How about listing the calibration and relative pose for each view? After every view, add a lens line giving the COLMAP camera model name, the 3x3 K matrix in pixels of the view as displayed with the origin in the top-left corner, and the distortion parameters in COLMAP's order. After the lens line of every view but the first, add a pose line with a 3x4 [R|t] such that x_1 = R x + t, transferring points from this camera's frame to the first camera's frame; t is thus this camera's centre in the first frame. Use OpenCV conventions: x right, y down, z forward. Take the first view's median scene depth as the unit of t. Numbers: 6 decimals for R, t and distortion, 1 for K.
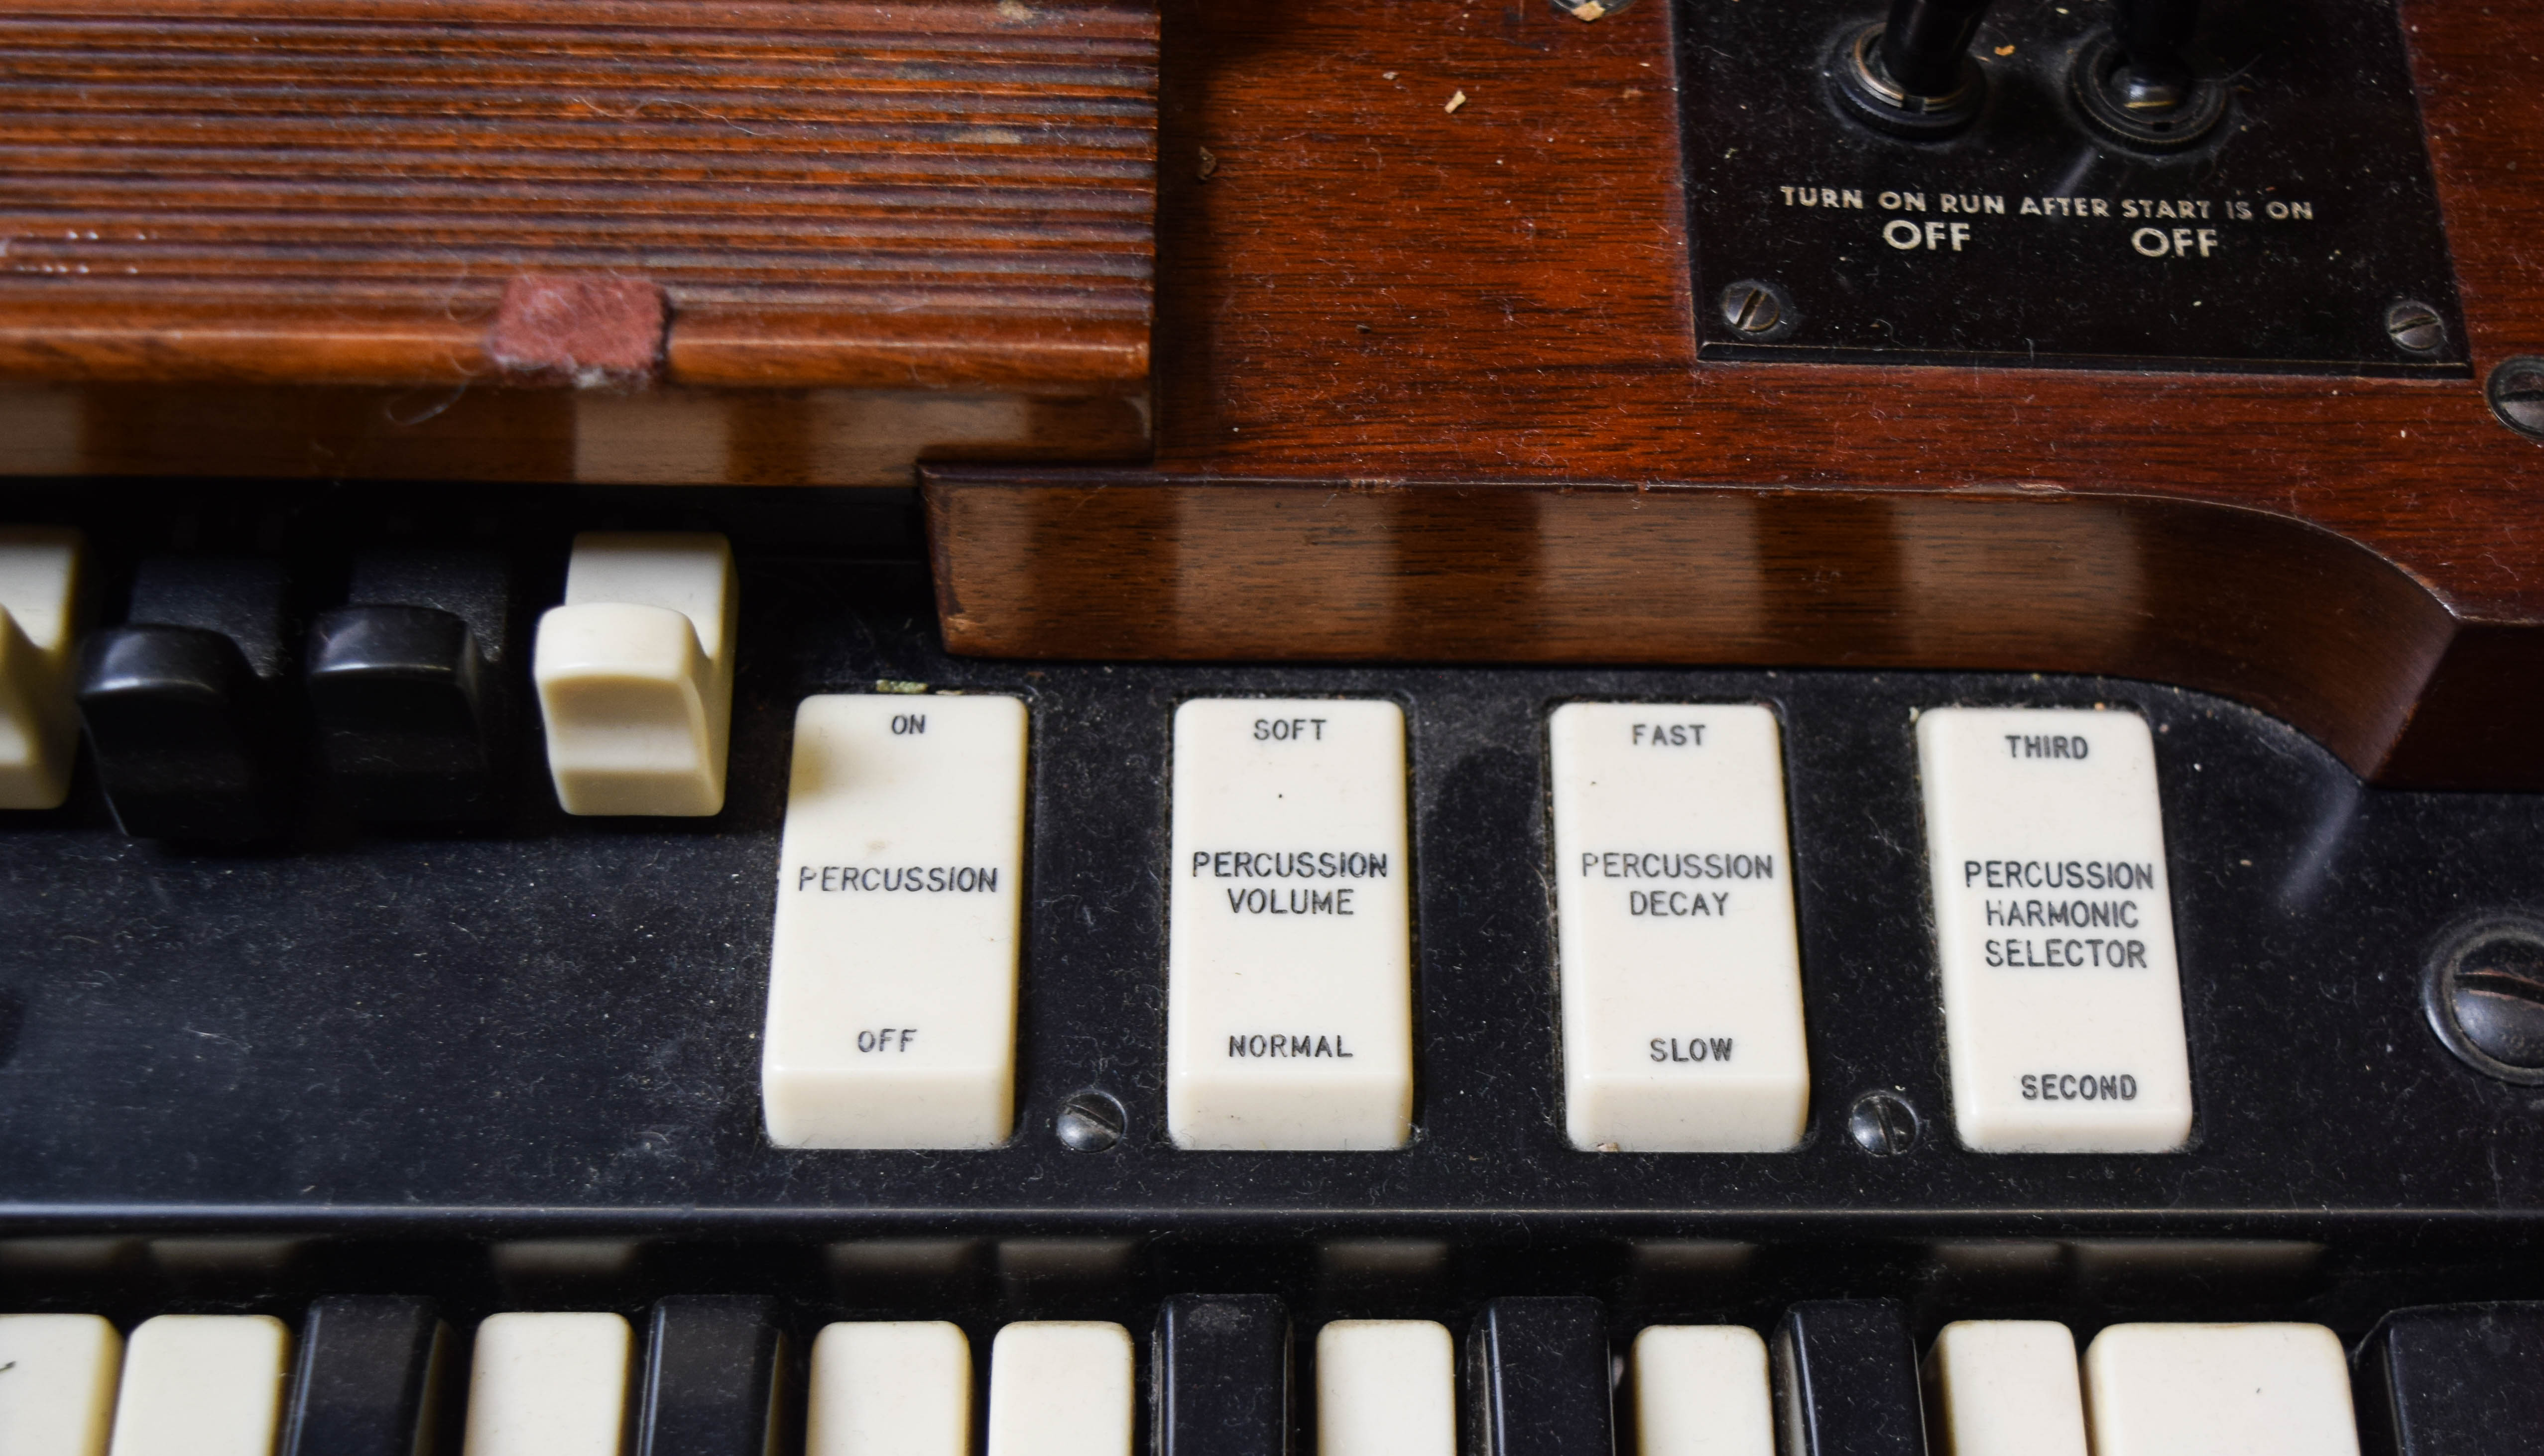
lens RADIAL K [[3375.4, 0, 1506.8], [0, 3375.4, 966.7], [0, 0, 1]] dist [-0.036111, 0.000000]
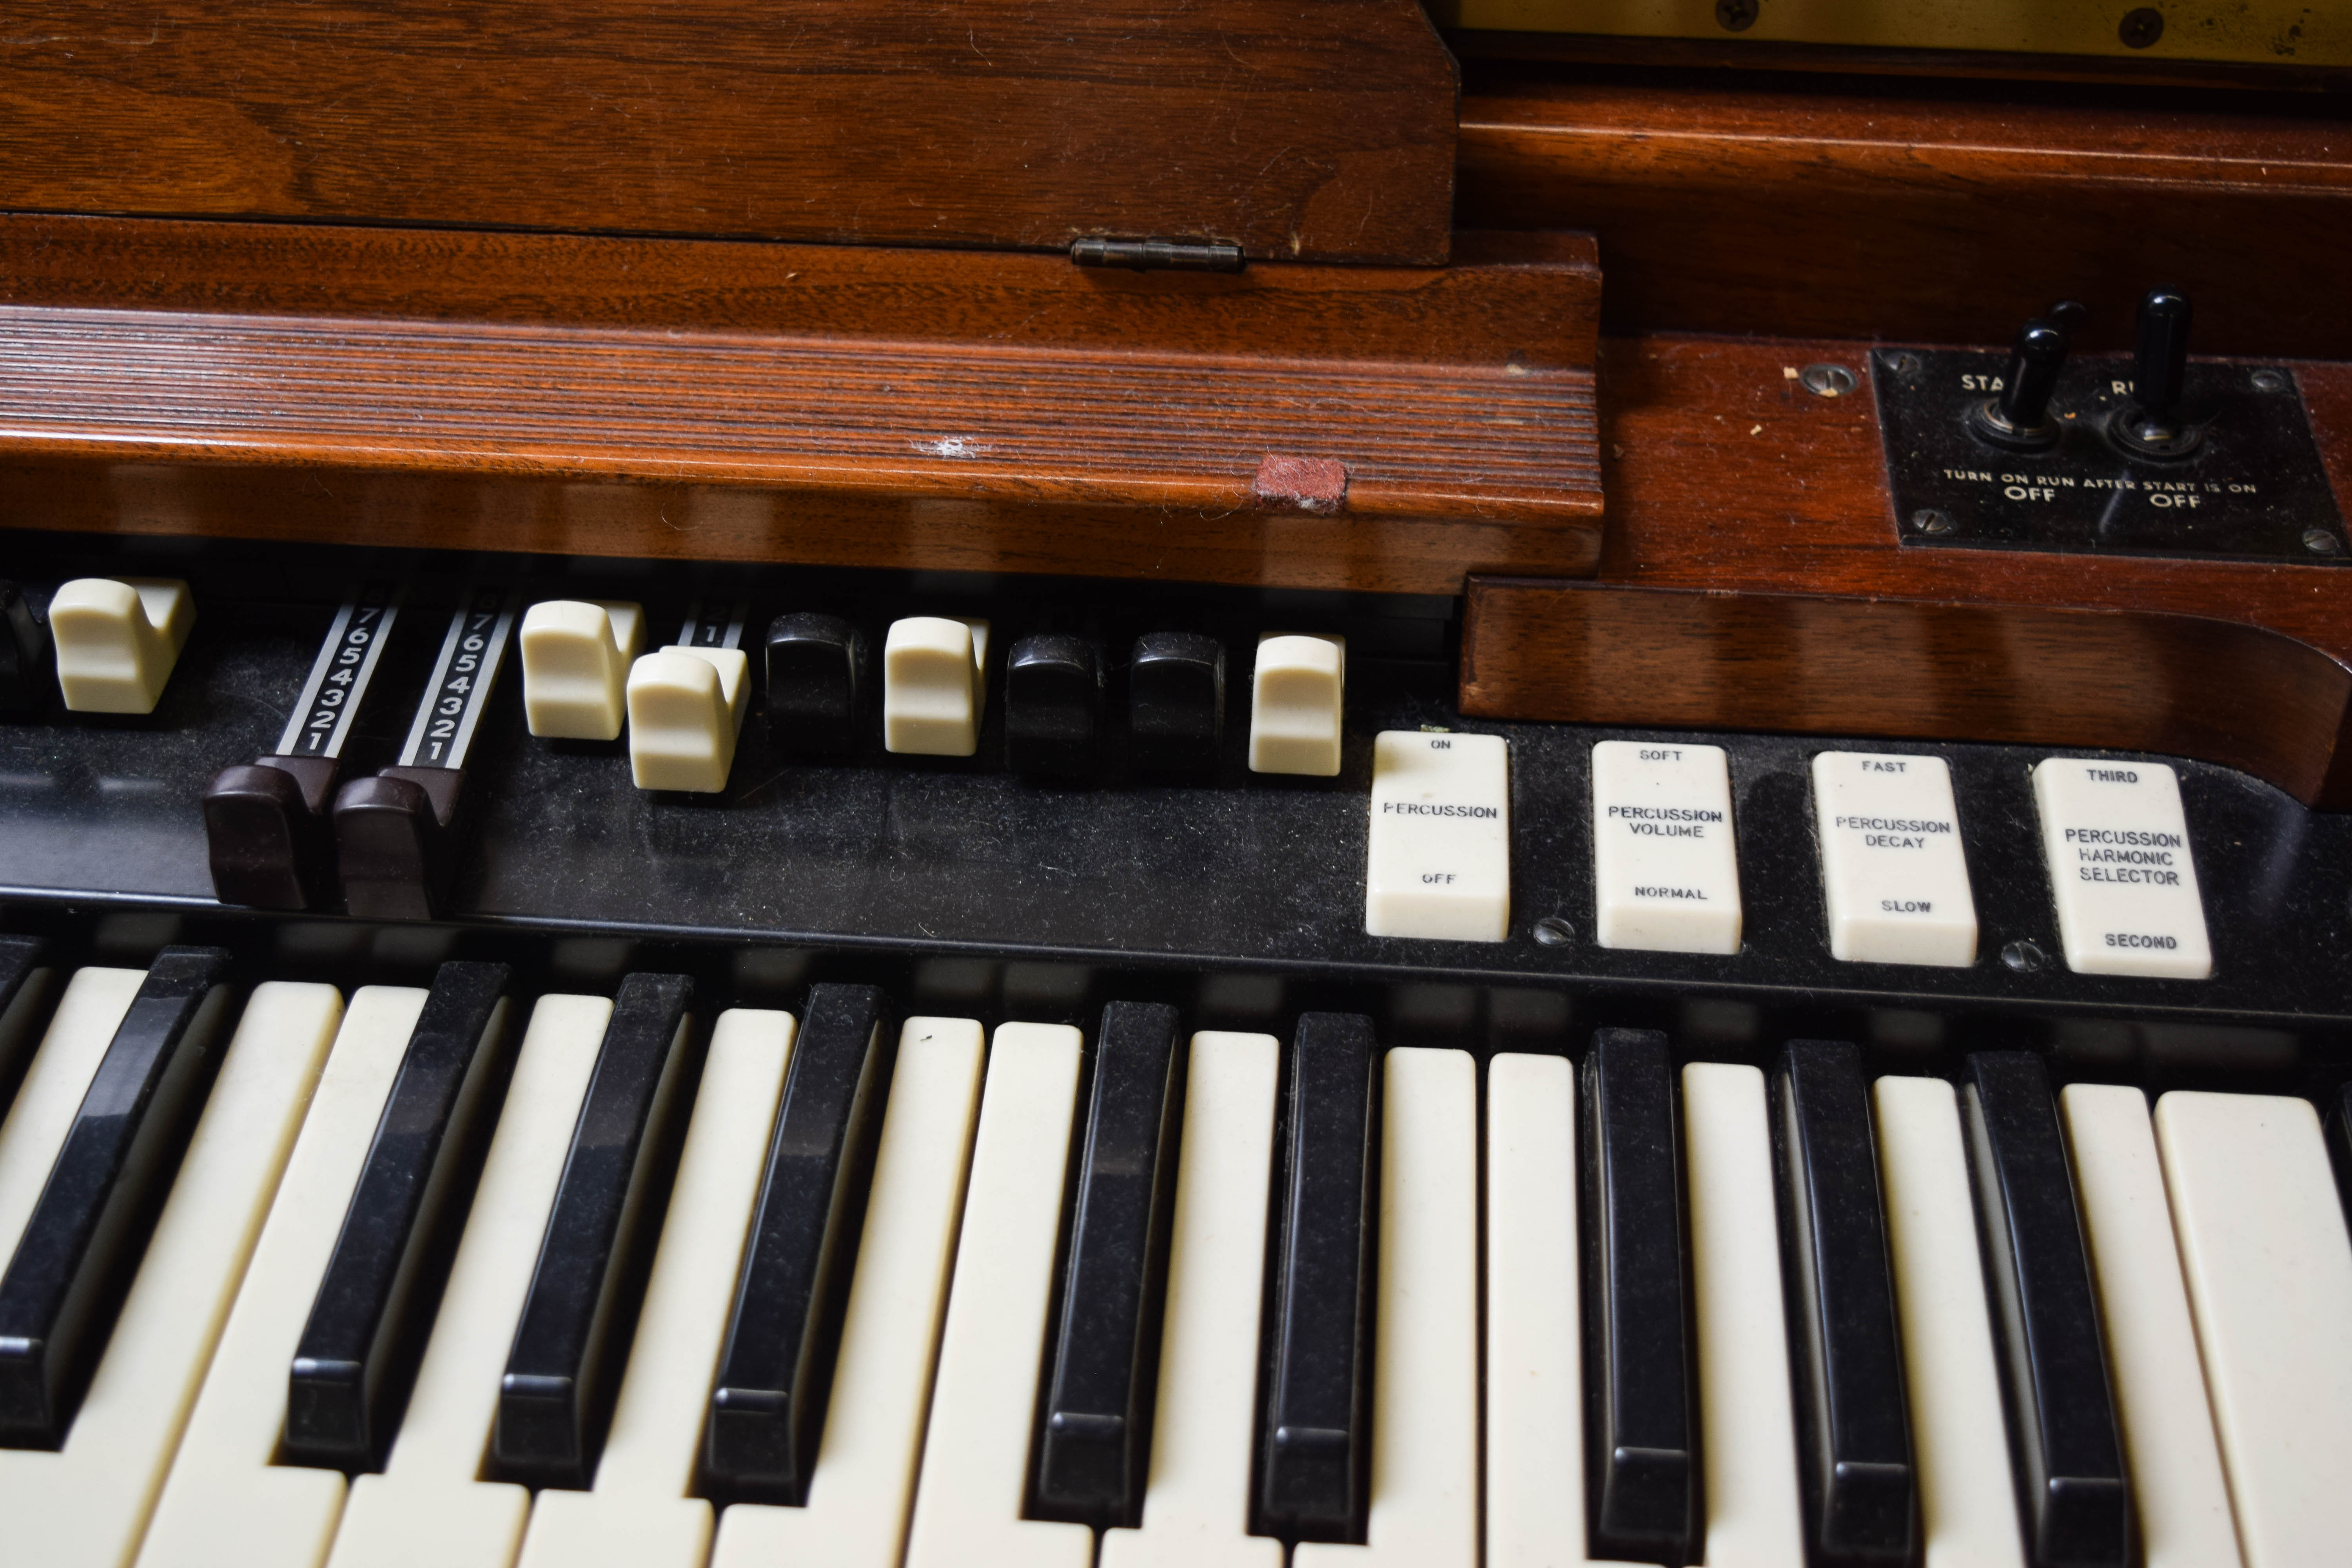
lens RADIAL K [[3195.6, 0, 1179.2], [0, 3195.6, 787.3], [0, 0, 1]] dist [-0.031034, 0.000000]
pose [[0.992400, 0.016695, -0.121915, -0.113087], [-0.059074, 0.933759, -0.352994, 0.551834], [0.107946, 0.357513, 0.927649, -0.548212]]
